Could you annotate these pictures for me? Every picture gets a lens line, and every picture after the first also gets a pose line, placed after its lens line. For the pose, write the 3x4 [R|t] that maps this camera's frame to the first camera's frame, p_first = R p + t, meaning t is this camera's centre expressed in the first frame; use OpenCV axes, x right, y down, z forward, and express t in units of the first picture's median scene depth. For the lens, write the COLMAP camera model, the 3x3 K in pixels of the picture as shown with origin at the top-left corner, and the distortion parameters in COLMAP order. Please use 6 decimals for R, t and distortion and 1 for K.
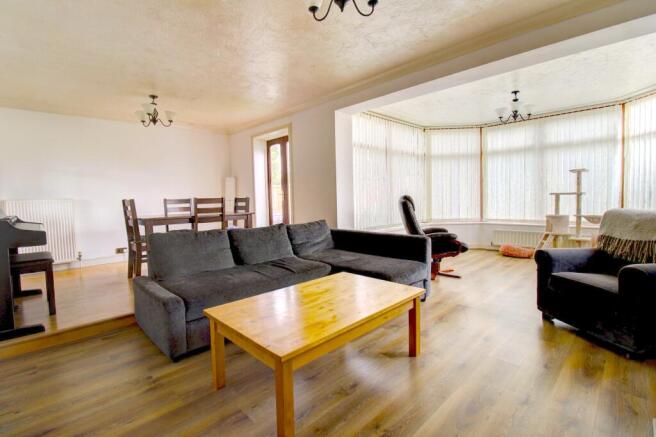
lens RADIAL K [[311.0, 0, 322.6], [0, 311.0, 215.0], [0, 0, 1]] dist [-0.000078, -0.002196]
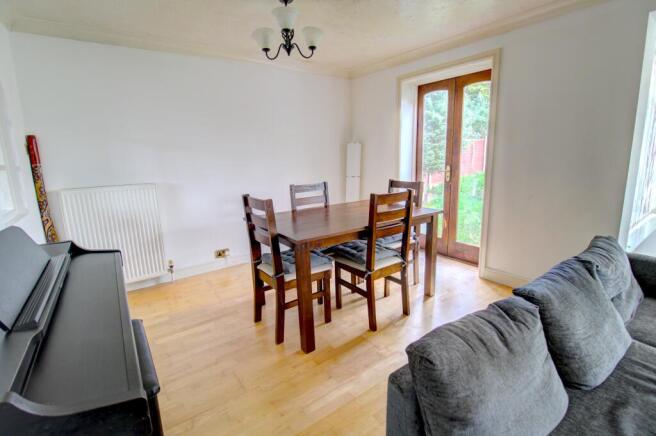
lens RADIAL K [[311.0, 0, 333.0], [0, 311.0, 218.1], [0, 0, 1]] dist [-0.000078, -0.002196]
pose [[0.993577, 0.019335, -0.111496, -0.350120], [-0.002560, 0.988883, 0.148672, -0.077315], [0.113131, -0.147432, 0.982581, 0.379477]]
